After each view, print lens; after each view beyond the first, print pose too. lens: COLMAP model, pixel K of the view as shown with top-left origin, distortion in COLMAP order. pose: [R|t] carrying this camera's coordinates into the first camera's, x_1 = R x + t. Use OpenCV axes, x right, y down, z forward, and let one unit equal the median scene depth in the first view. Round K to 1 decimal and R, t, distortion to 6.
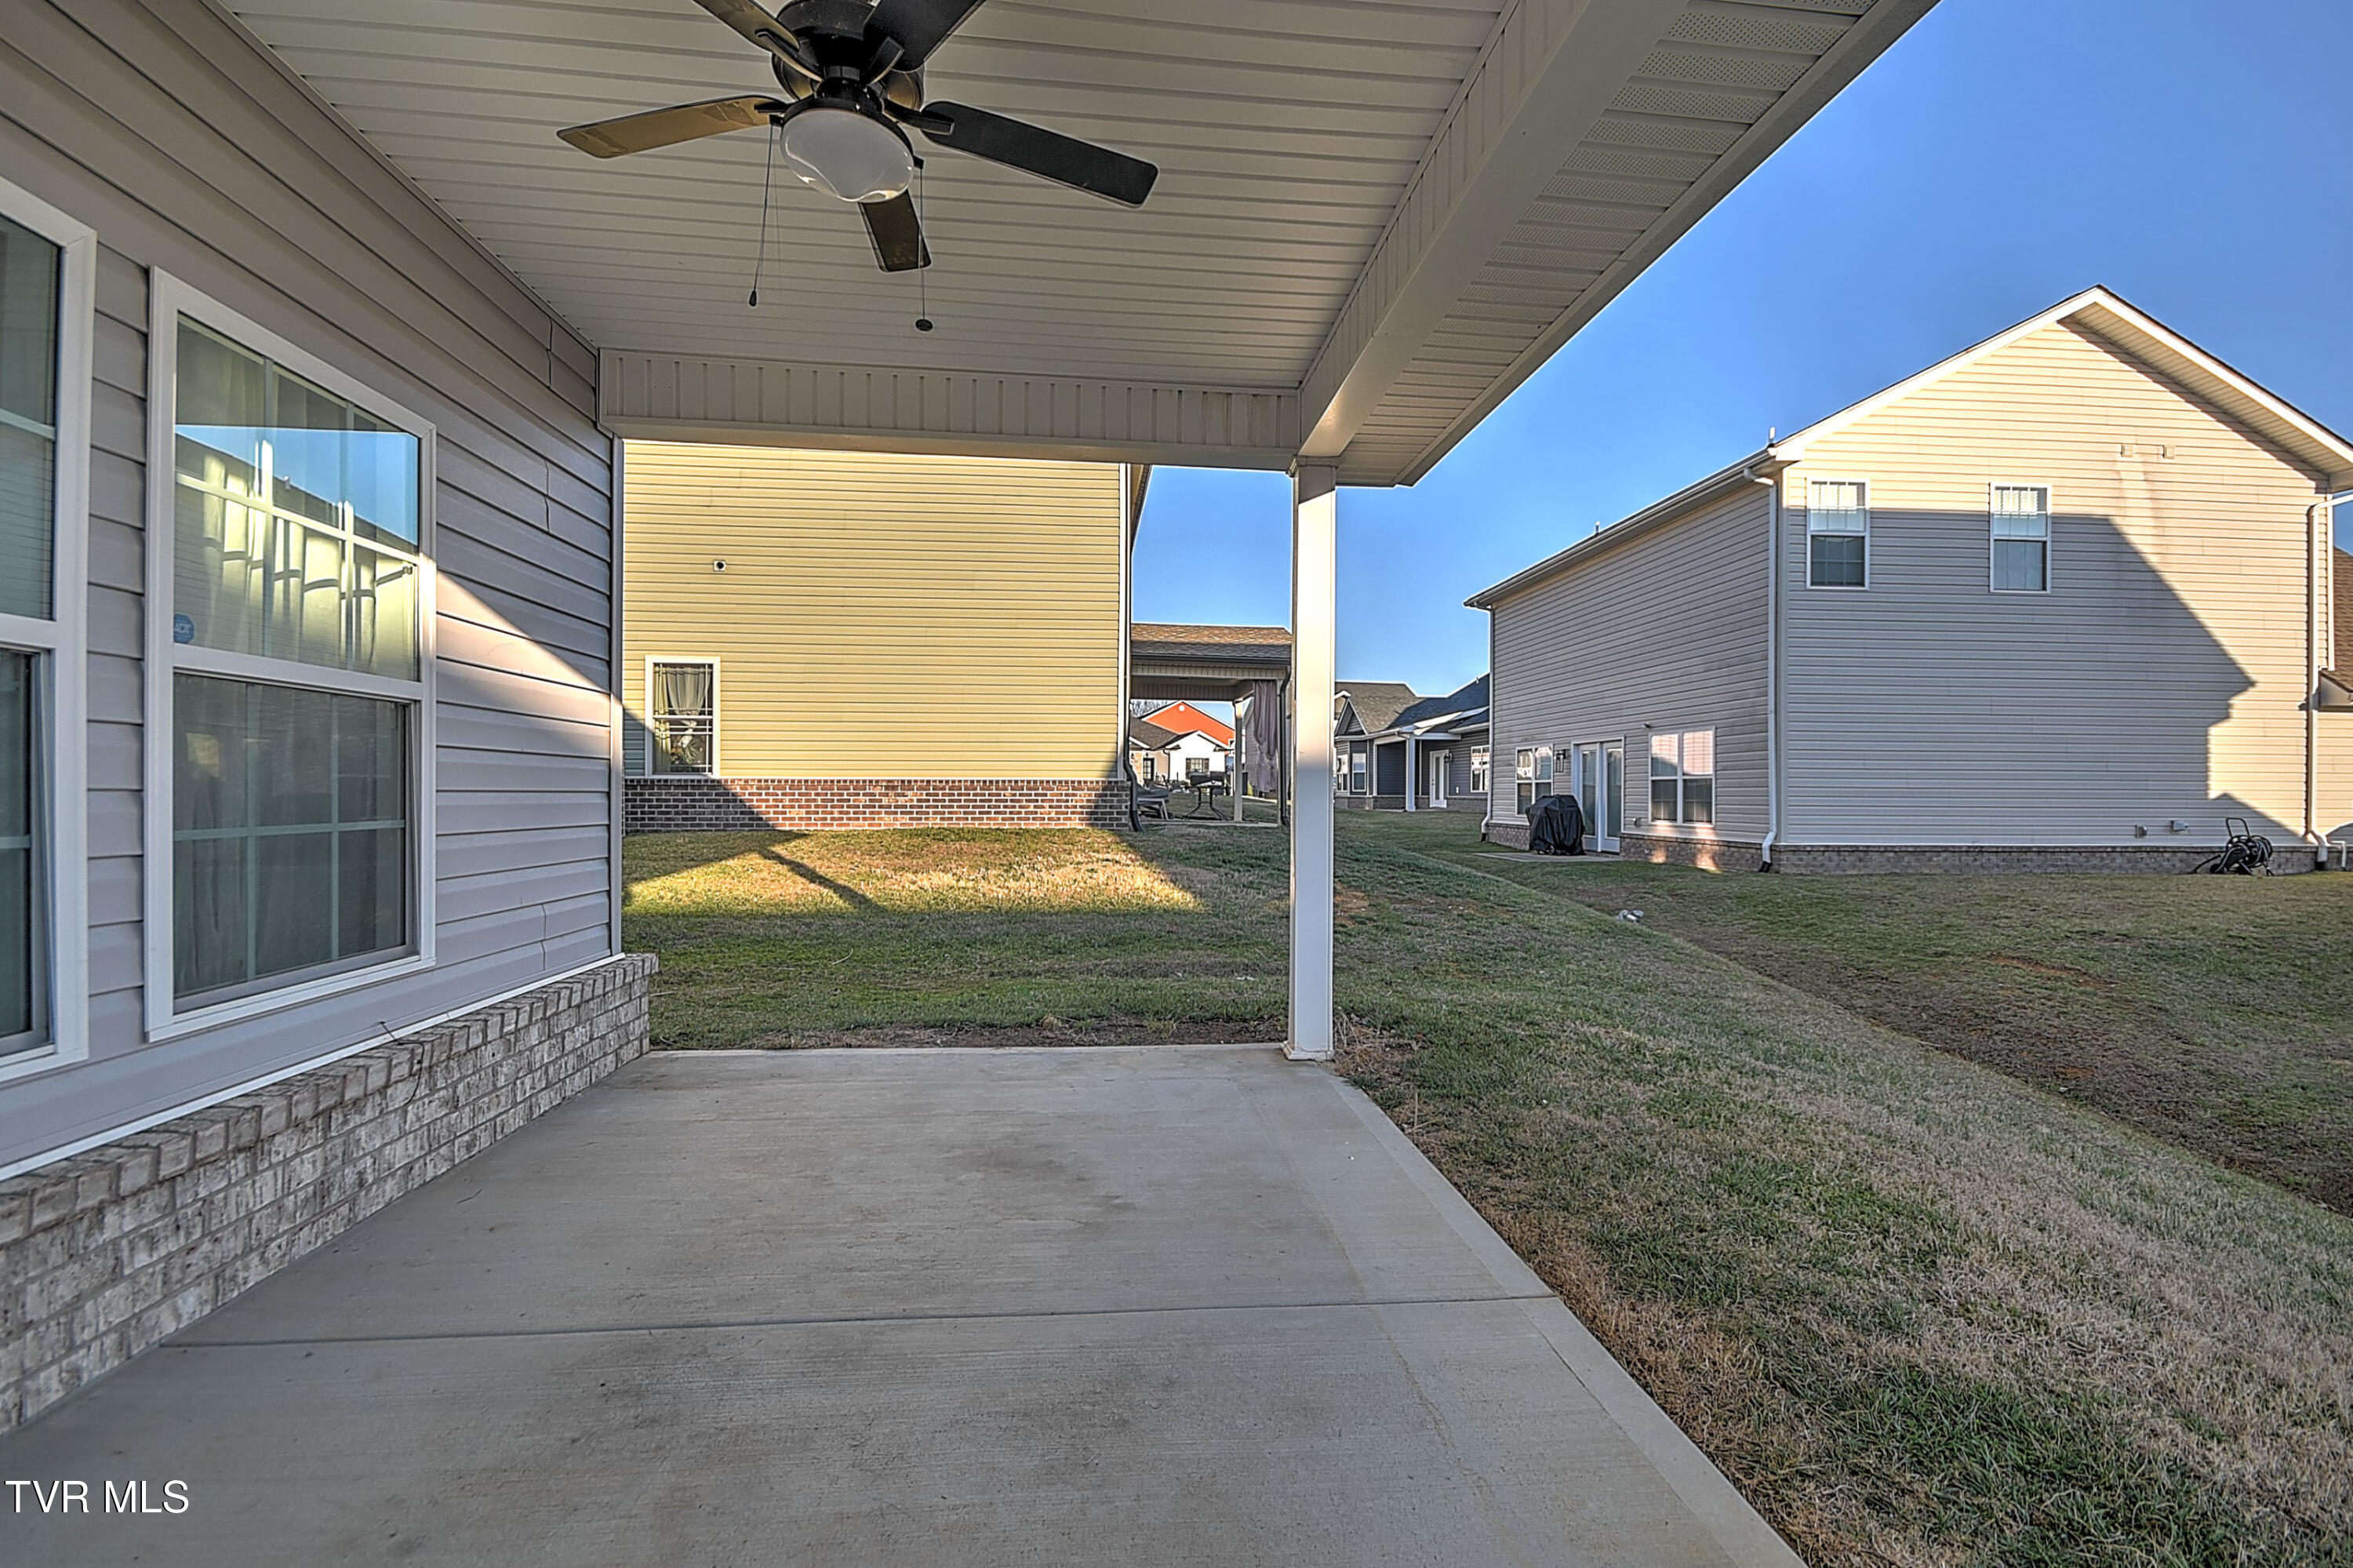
lens RADIAL K [[1033.4, 0, 1176.8], [0, 1033.4, 790.3], [0, 0, 1]] dist [-0.001126, -0.000182]
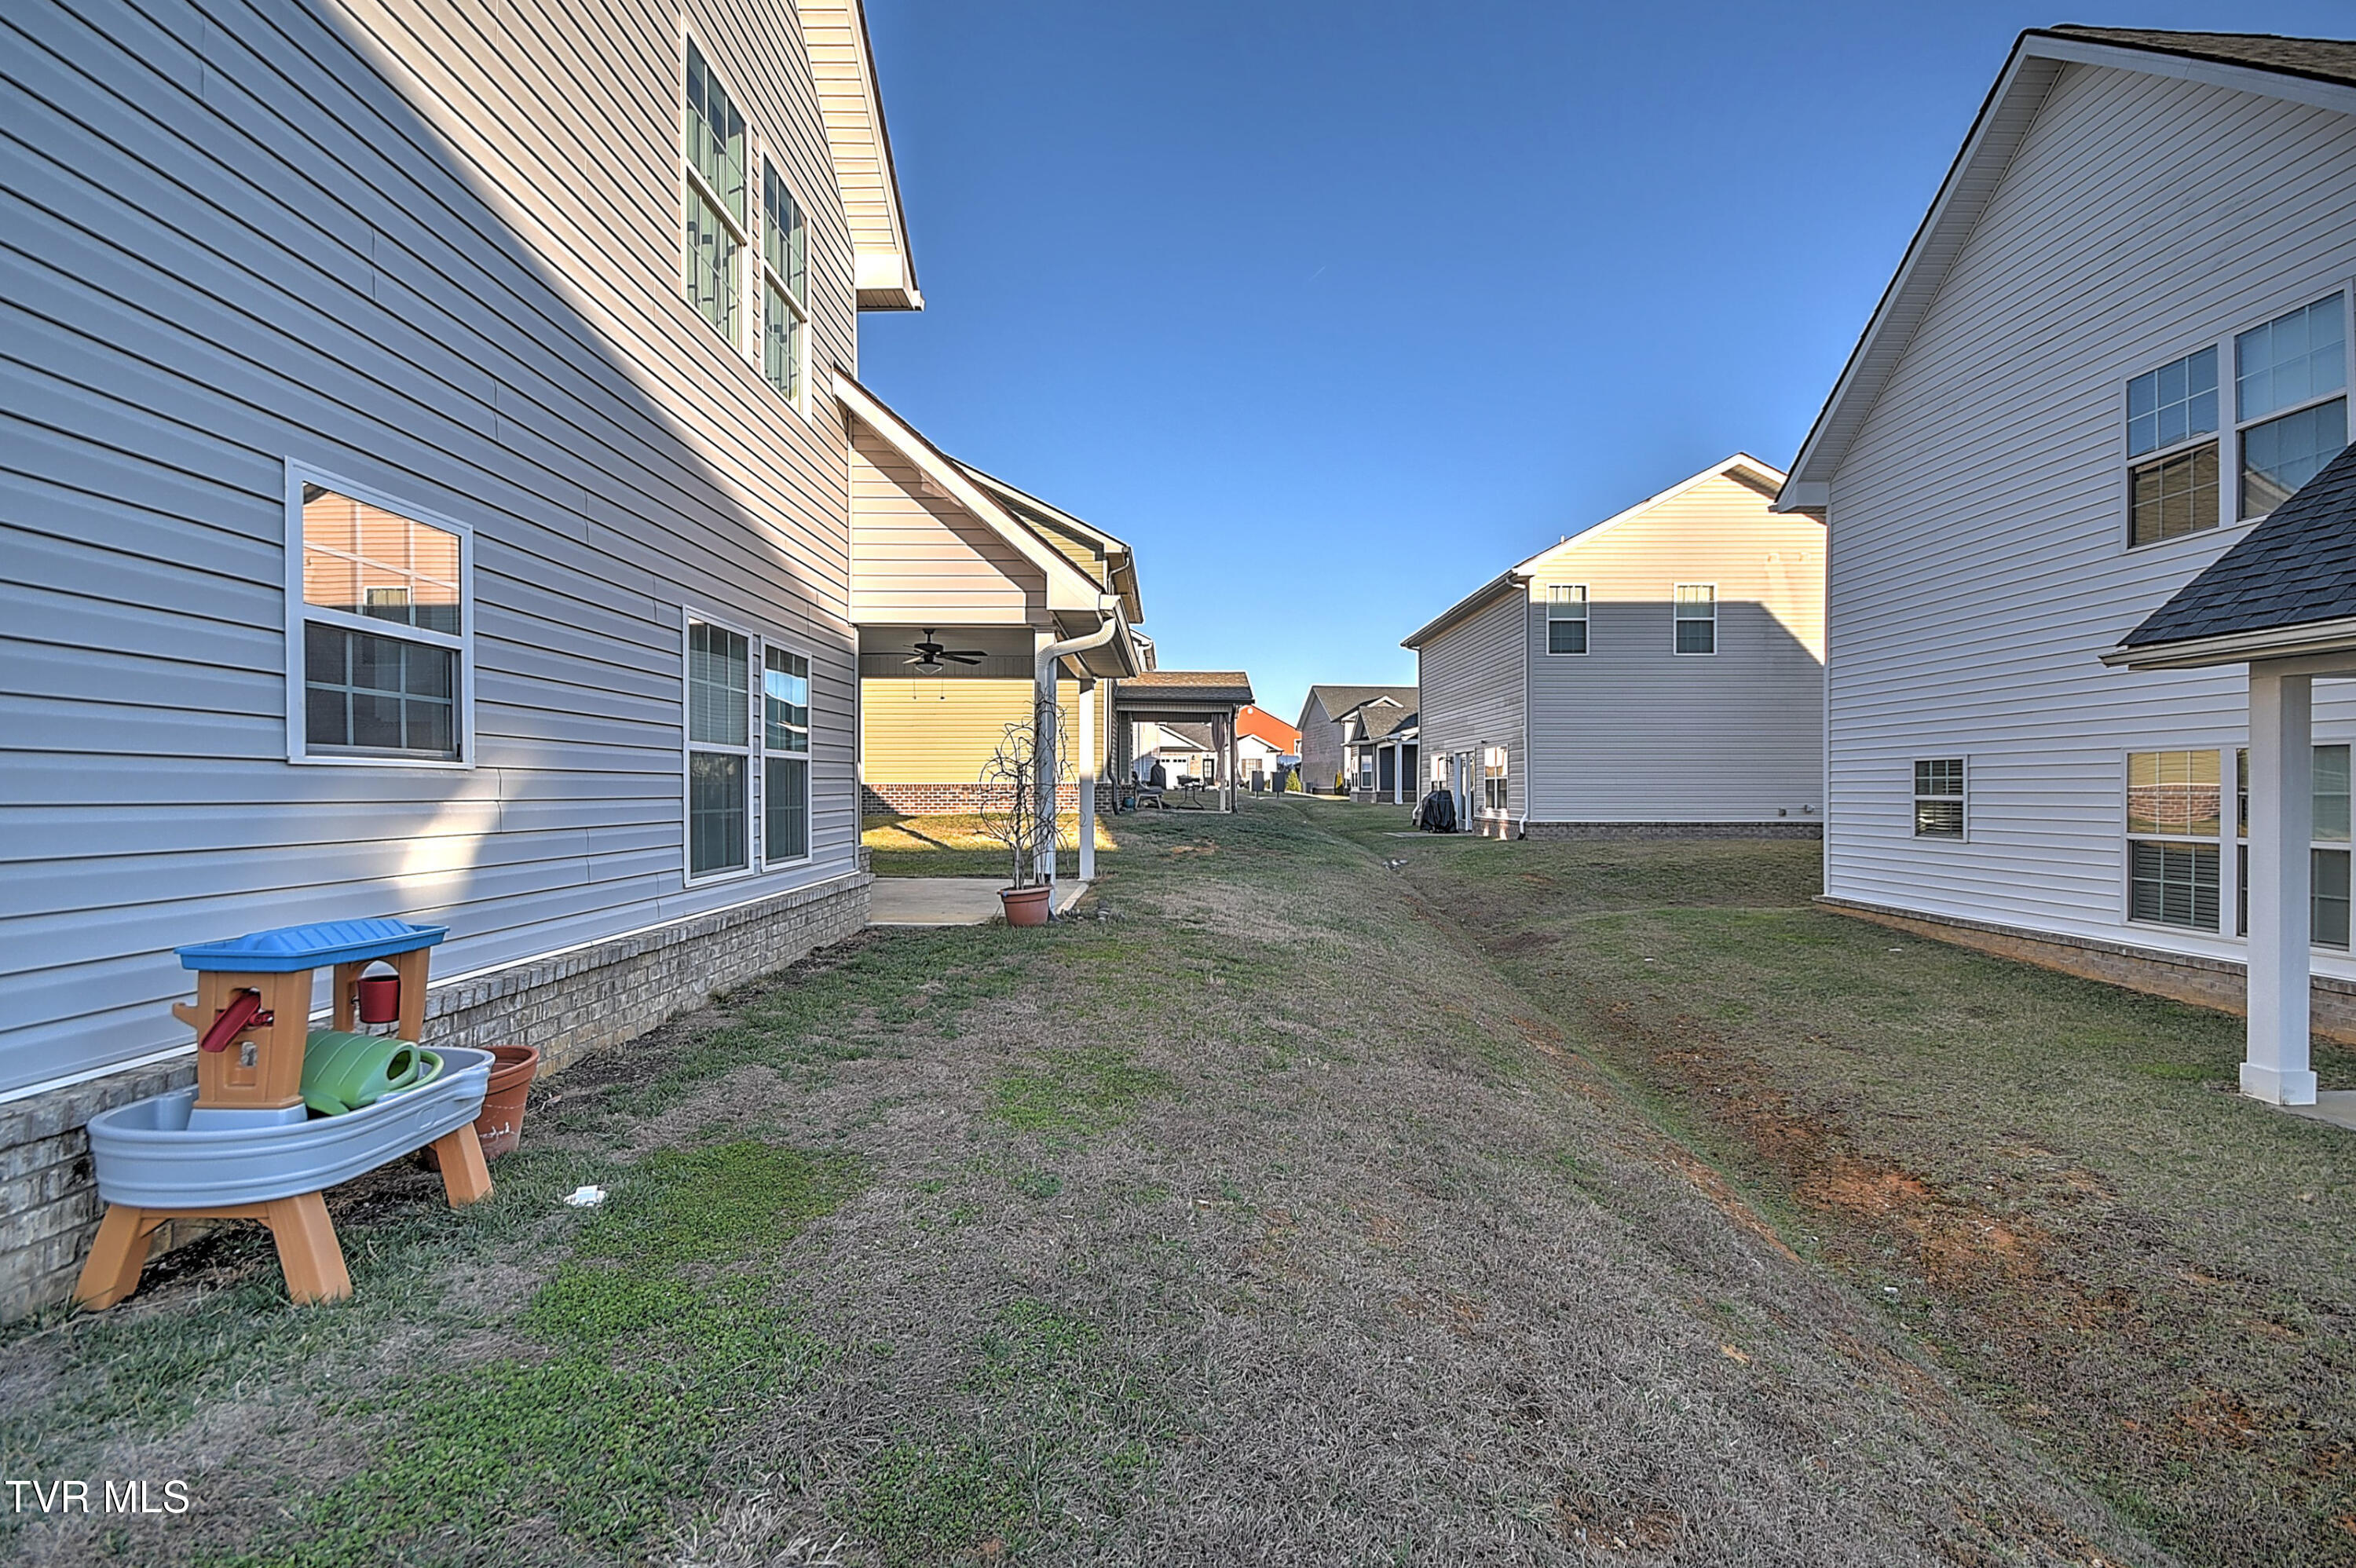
lens RADIAL K [[1034.5, 0, 1187.2], [0, 1034.5, 790.9], [0, 0, 1]] dist [-0.001126, -0.000182]
pose [[0.996381, -0.006979, -0.084712, 0.203966], [0.007333, 0.999966, 0.003873, -0.003076], [0.084683, -0.004480, 0.996398, -0.581590]]
